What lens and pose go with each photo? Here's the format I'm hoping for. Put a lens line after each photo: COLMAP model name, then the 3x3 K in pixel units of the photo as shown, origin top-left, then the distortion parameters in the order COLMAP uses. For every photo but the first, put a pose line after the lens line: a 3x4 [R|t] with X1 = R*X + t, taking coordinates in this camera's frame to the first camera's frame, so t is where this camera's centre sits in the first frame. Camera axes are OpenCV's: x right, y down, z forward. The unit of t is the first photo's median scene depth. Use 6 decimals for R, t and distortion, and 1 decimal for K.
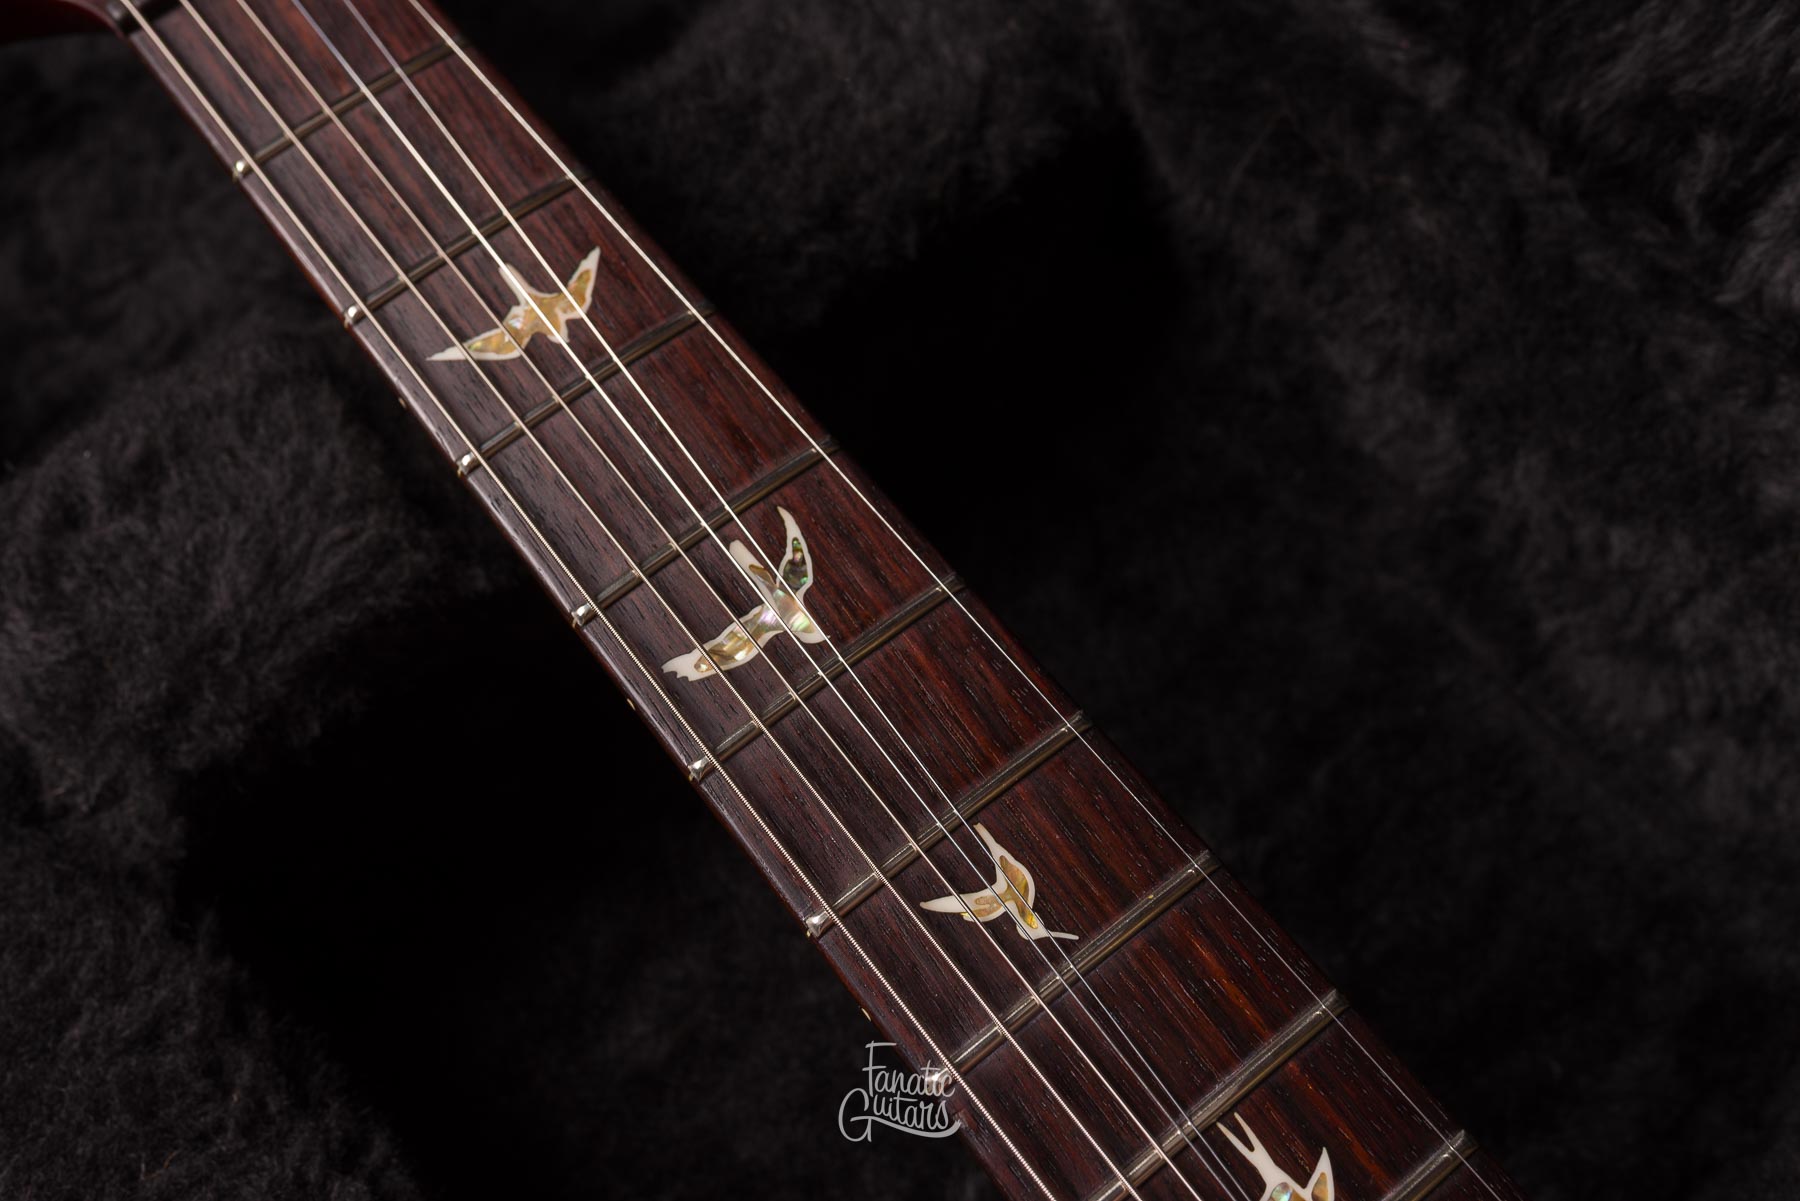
lens RADIAL K [[1834.8, 0, 900.7], [0, 1834.8, 598.5], [0, 0, 1]] dist [0.000180, 0.004197]
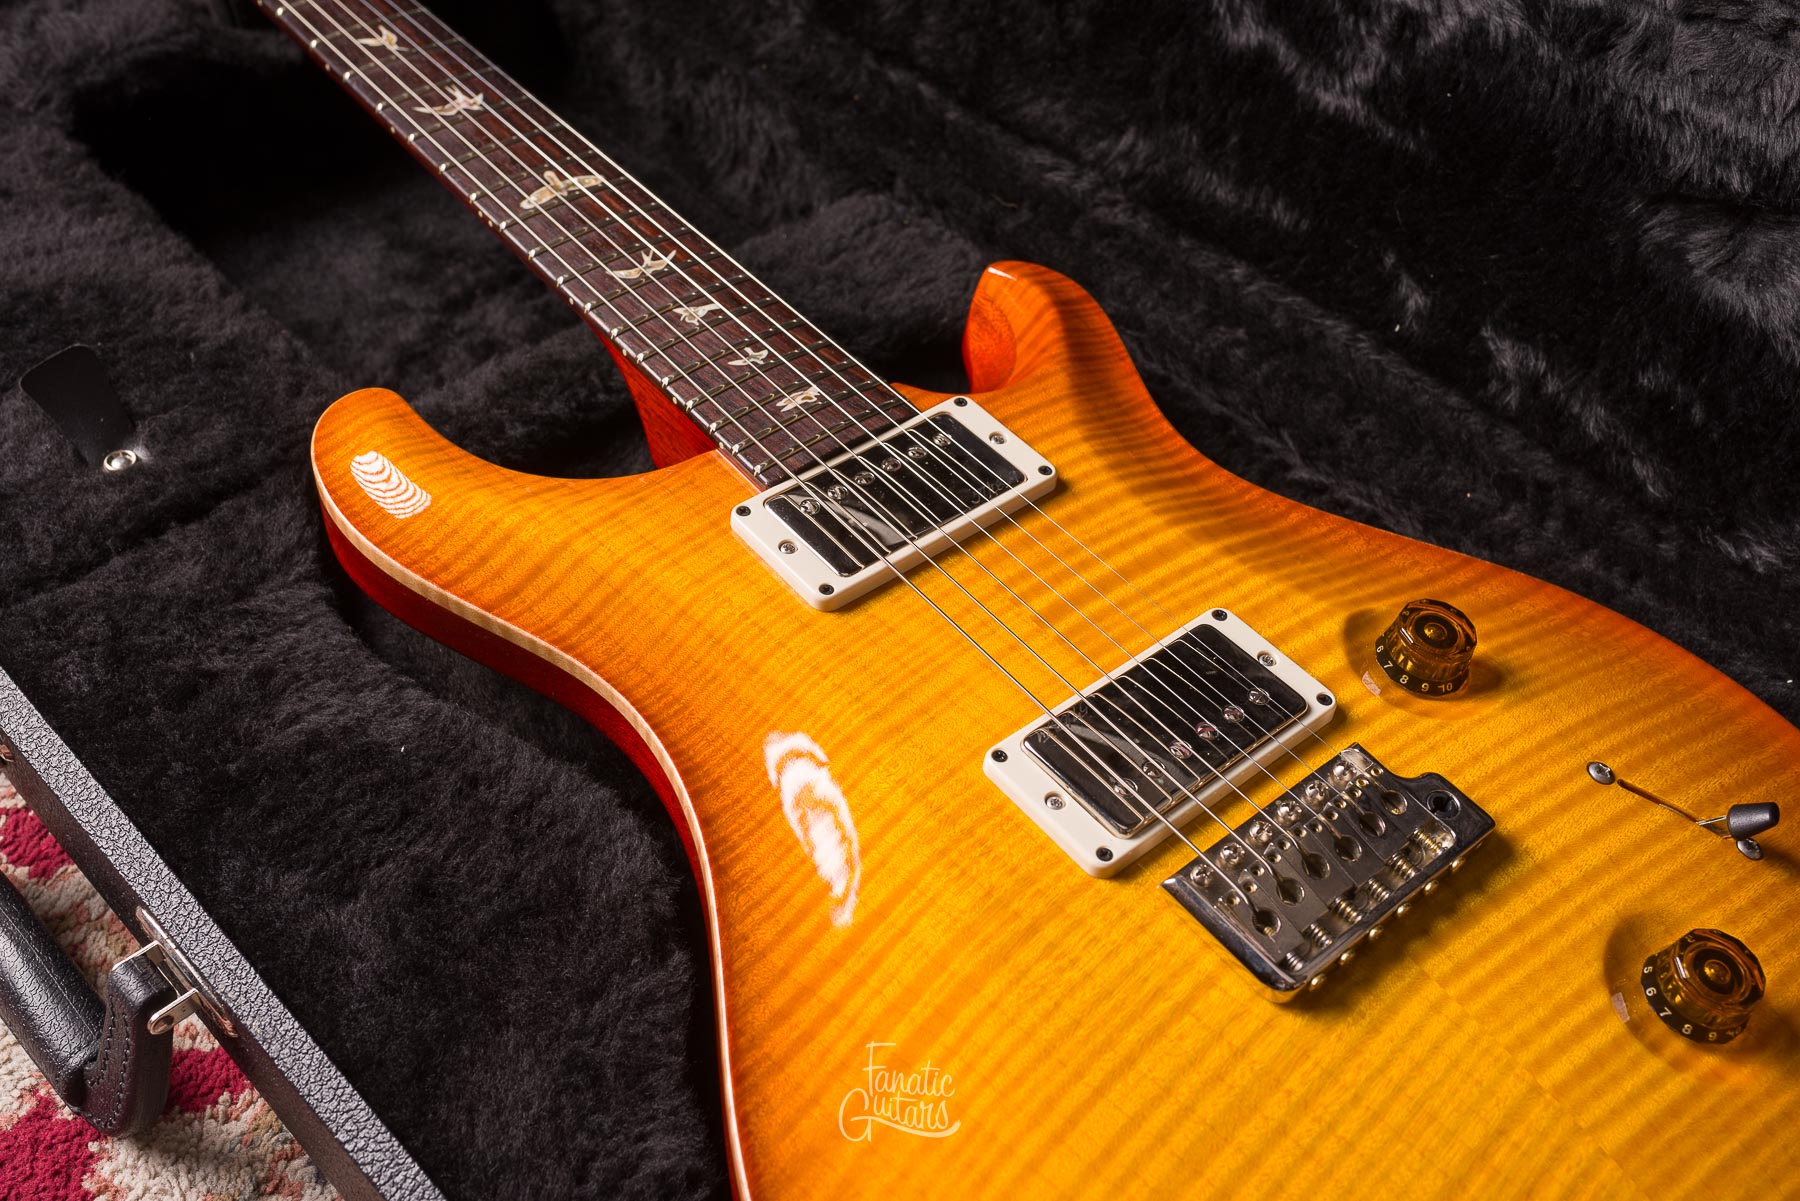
lens RADIAL K [[1757.9, 0, 899.3], [0, 1757.9, 601.7], [0, 0, 1]] dist [-0.000410, -0.002986]
pose [[0.996518, 0.031690, 0.077127, 0.504036], [-0.004877, 0.945536, -0.325482, 1.408522], [-0.083241, 0.323972, 0.942398, -1.001269]]
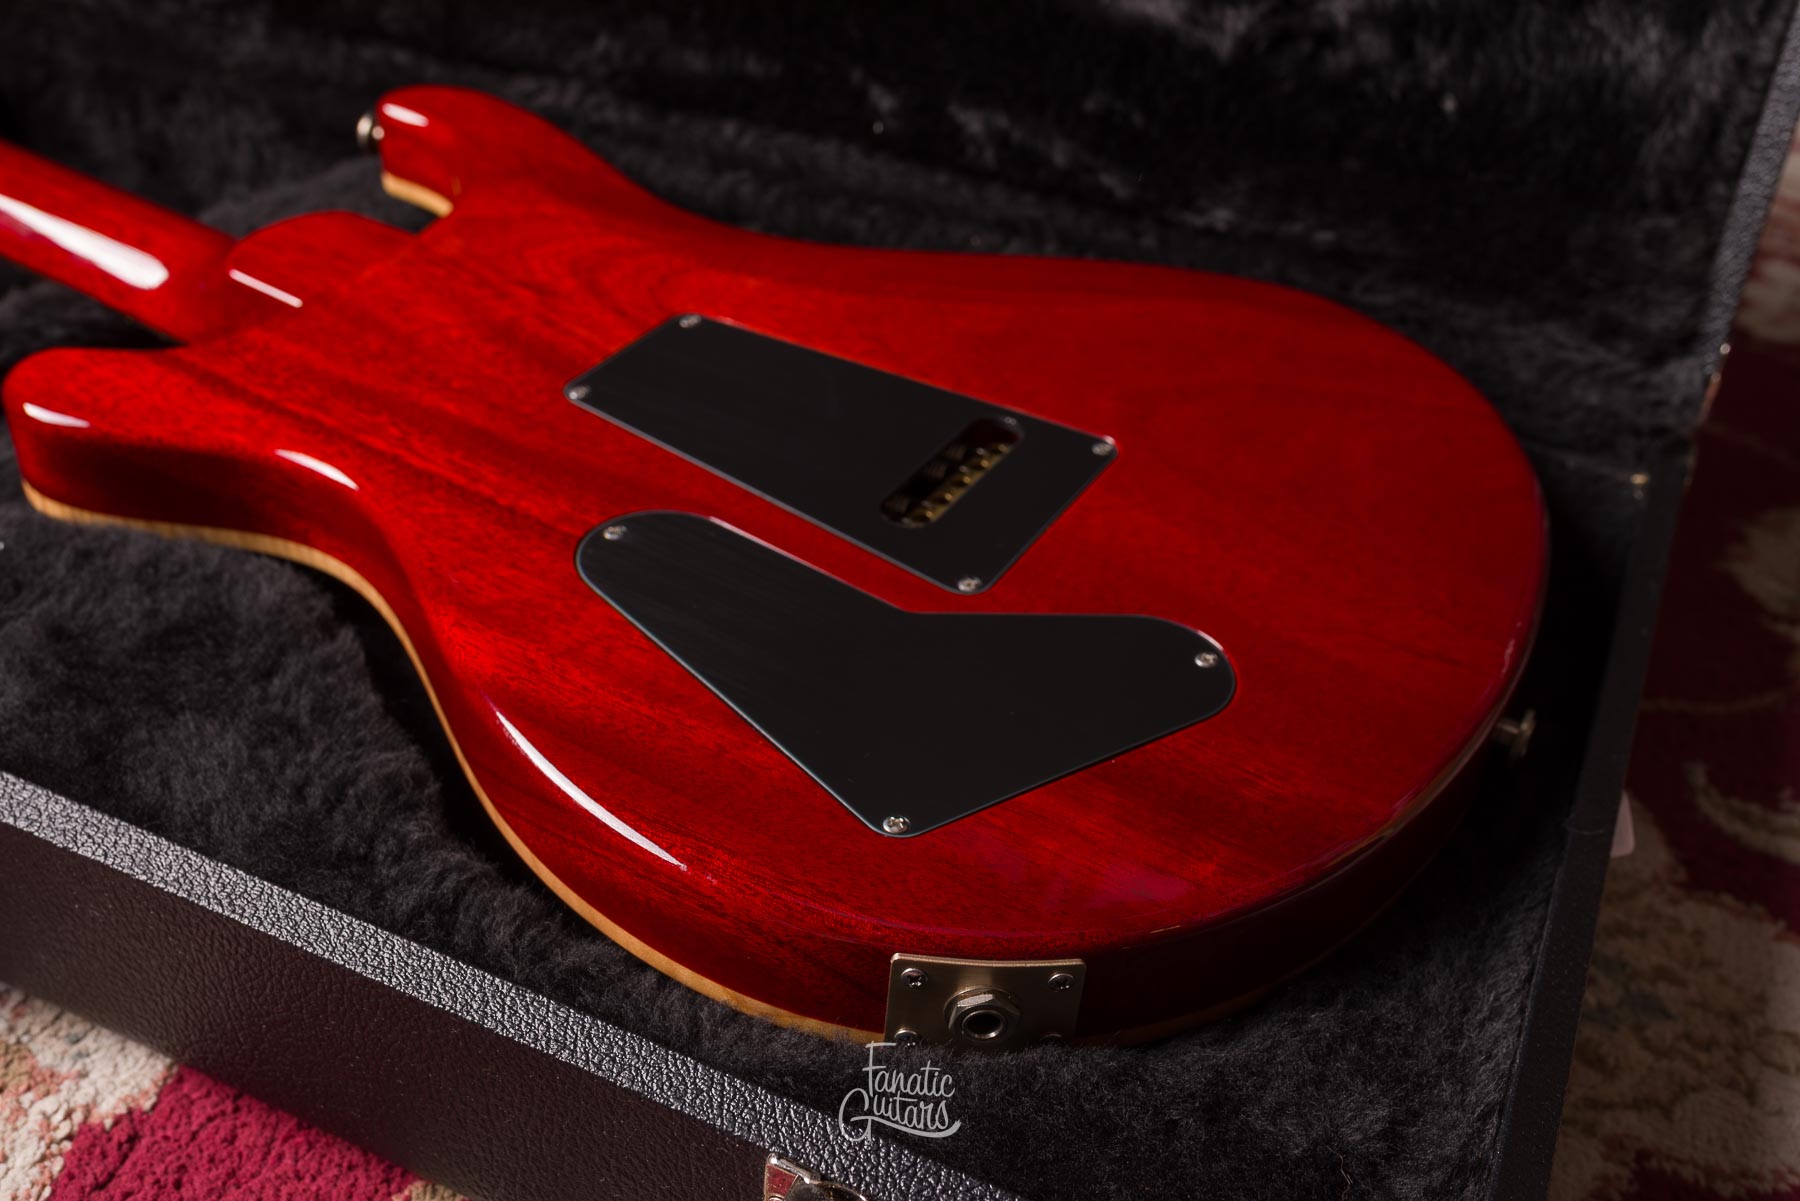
lens RADIAL K [[1787.1, 0, 898.3], [0, 1787.1, 601.4], [0, 0, 1]] dist [-0.000599, 0.000731]
pose [[0.923467, -0.153223, 0.351755, 0.349497], [0.314687, 0.826972, -0.465928, 1.999693], [-0.219501, 0.540962, 0.811899, -0.809298]]
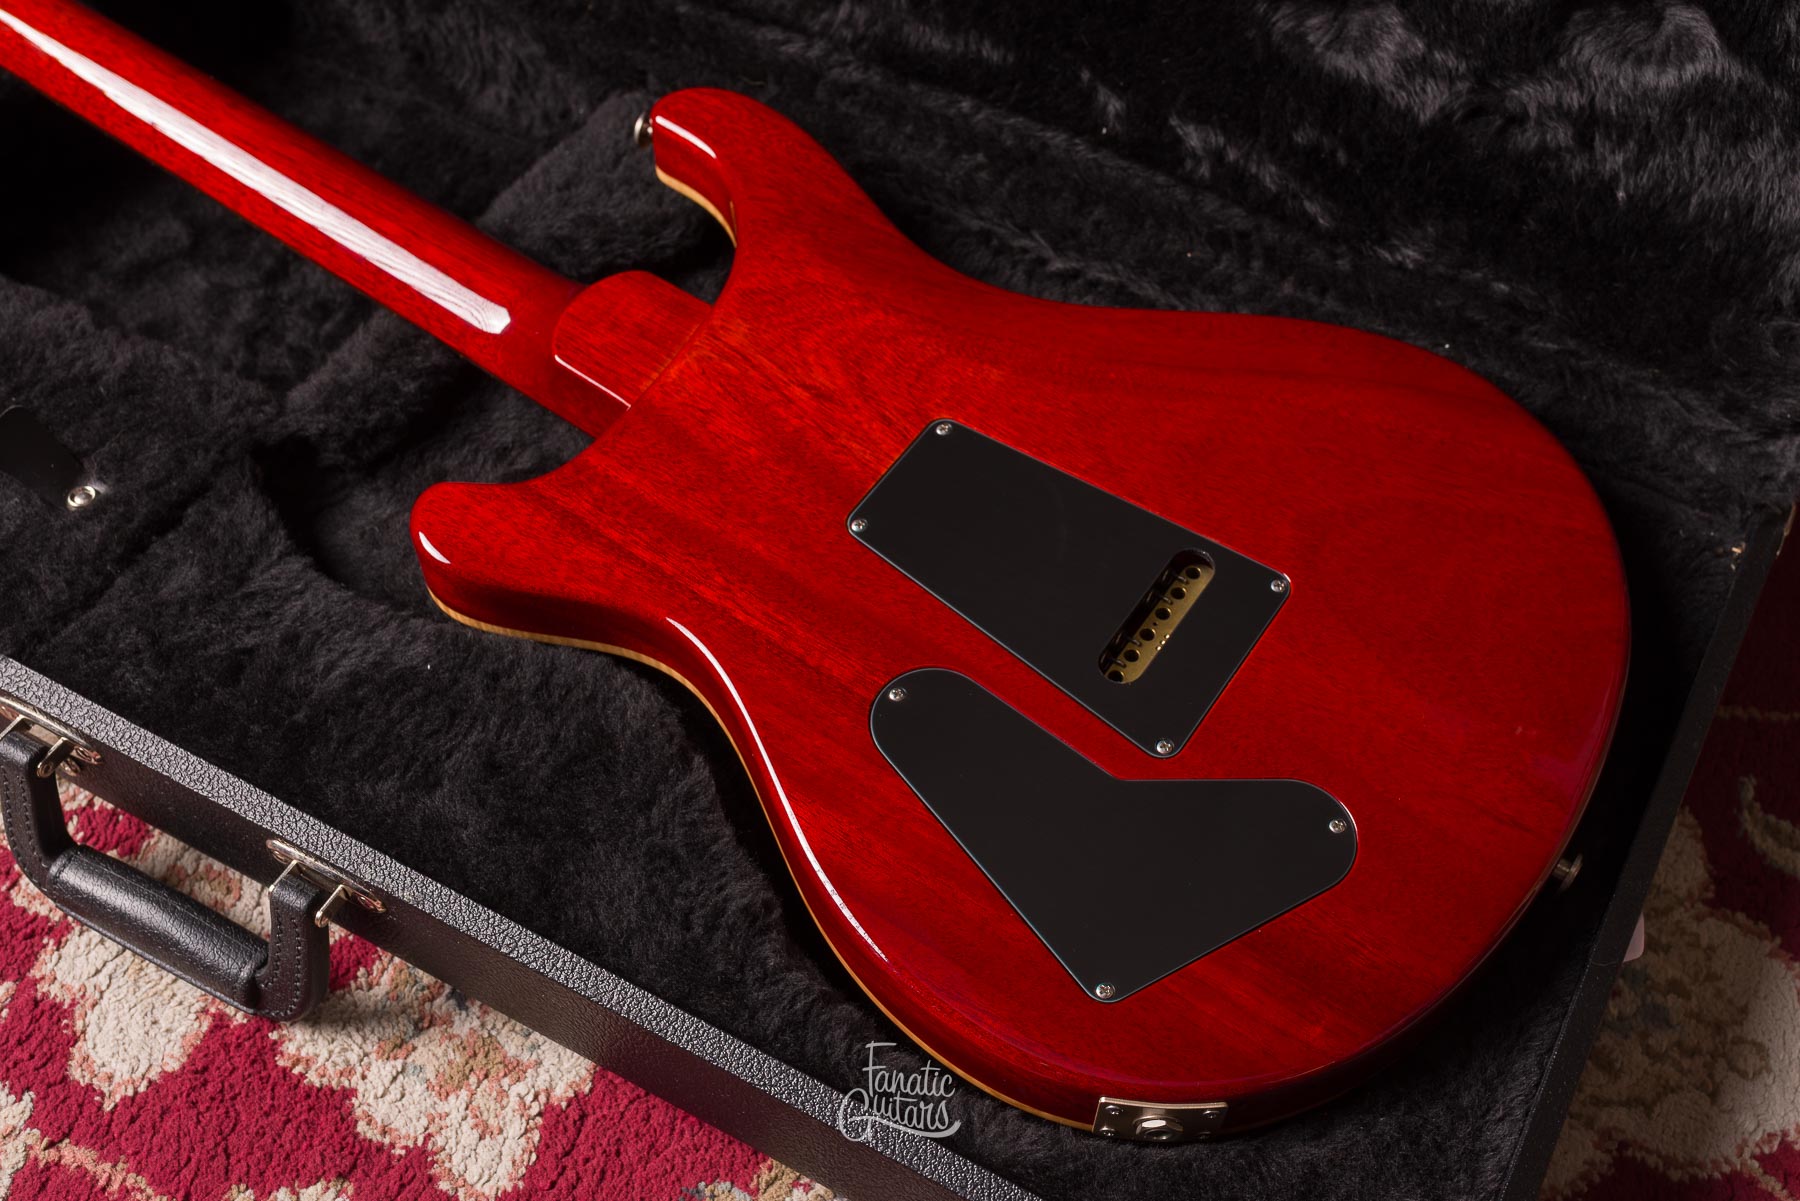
lens RADIAL K [[1984.2, 0, 1000.2], [0, 1984.2, 617.3], [0, 0, 1]] dist [-0.003324, 0.000916]
pose [[0.941734, -0.234533, 0.241104, 0.267675], [0.280420, 0.943280, -0.177727, 1.539875], [-0.185746, 0.234982, 0.954087, -1.669213]]
